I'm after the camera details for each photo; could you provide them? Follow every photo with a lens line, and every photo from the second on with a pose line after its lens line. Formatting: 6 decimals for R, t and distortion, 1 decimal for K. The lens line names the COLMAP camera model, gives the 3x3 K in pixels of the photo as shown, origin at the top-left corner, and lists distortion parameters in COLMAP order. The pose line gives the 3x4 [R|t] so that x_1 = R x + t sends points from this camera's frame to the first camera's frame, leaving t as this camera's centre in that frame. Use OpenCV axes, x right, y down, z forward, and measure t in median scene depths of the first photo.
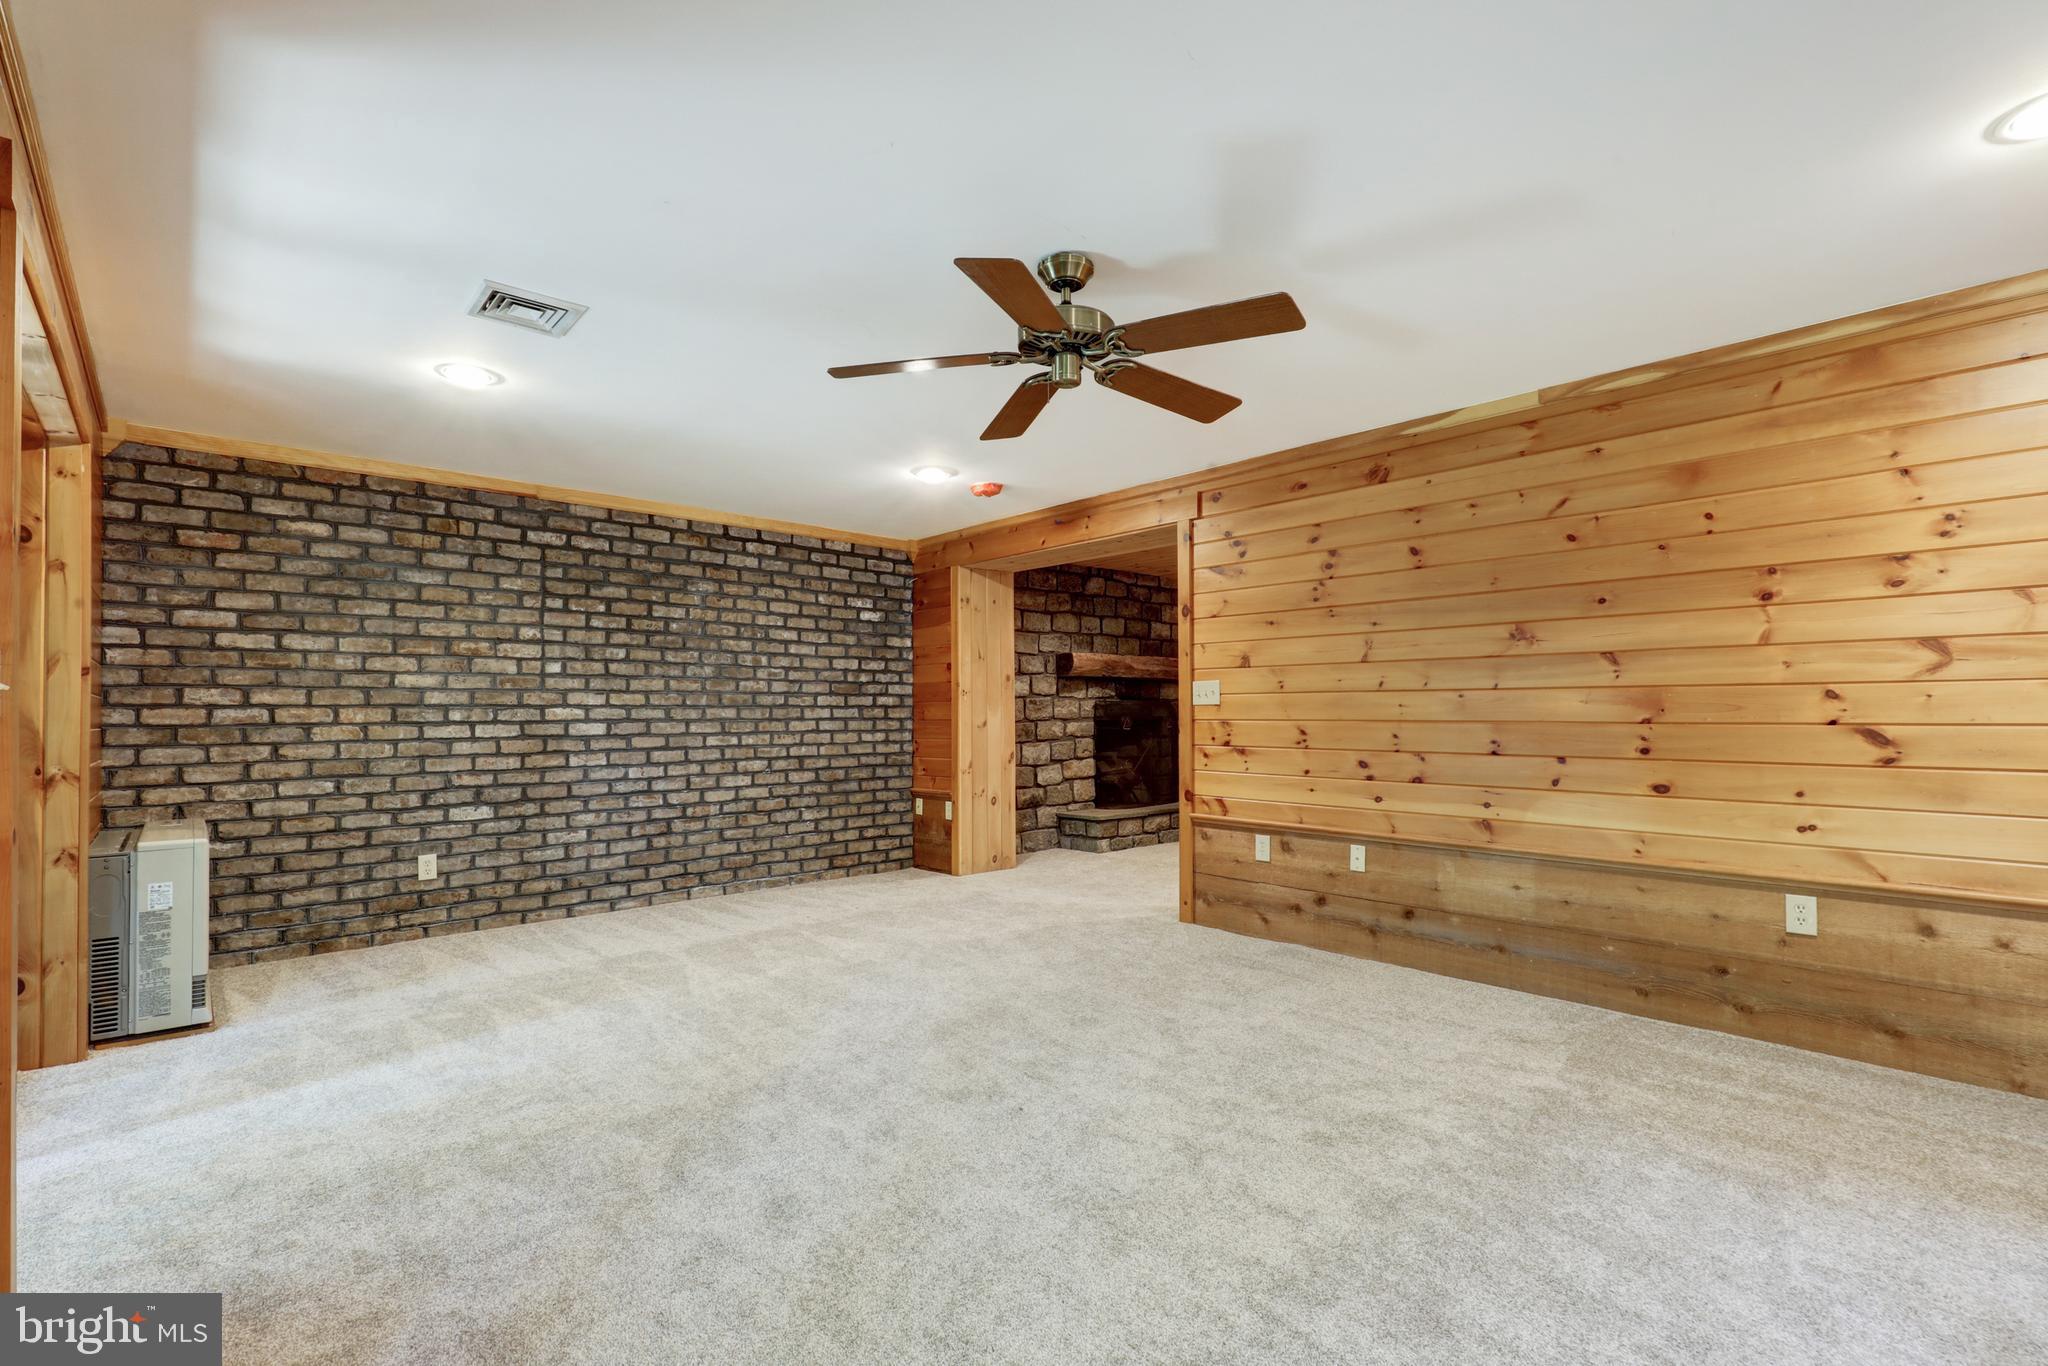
lens RADIAL K [[931.1, 0, 1025.8], [0, 931.1, 697.1], [0, 0, 1]] dist [-0.001198, 0.000599]
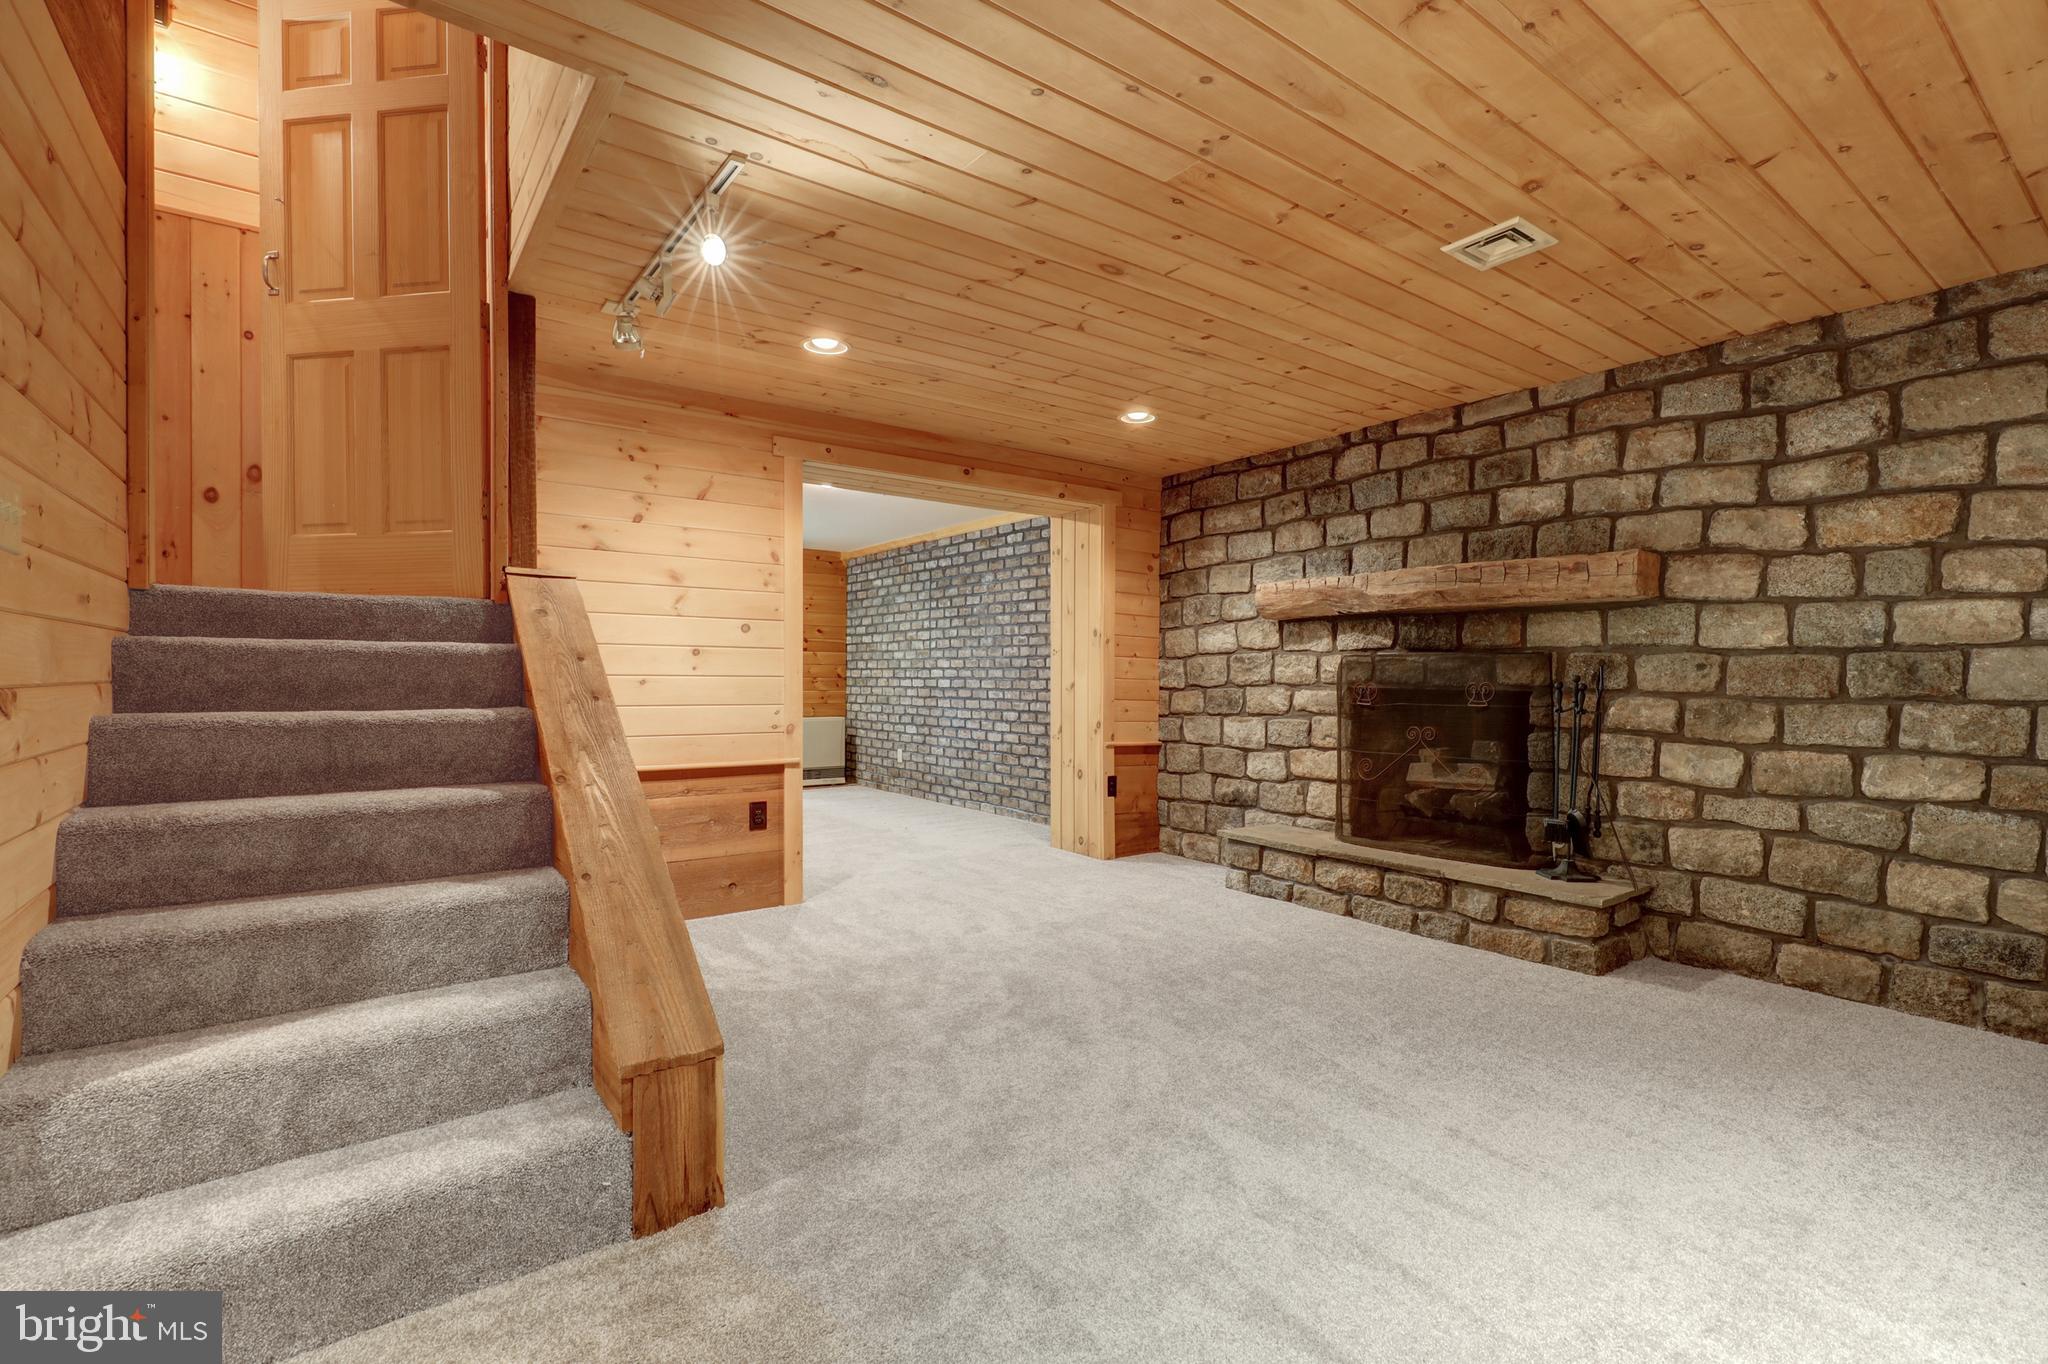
lens RADIAL K [[931.1, 0, 1027.7], [0, 931.1, 677.0], [0, 0, 1]] dist [-0.001198, 0.000599]
pose [[-0.106698, 0.006160, -0.994272, 0.934542], [0.013456, 0.999898, 0.004751, 0.016488], [0.994200, -0.012872, -0.106770, 1.160100]]
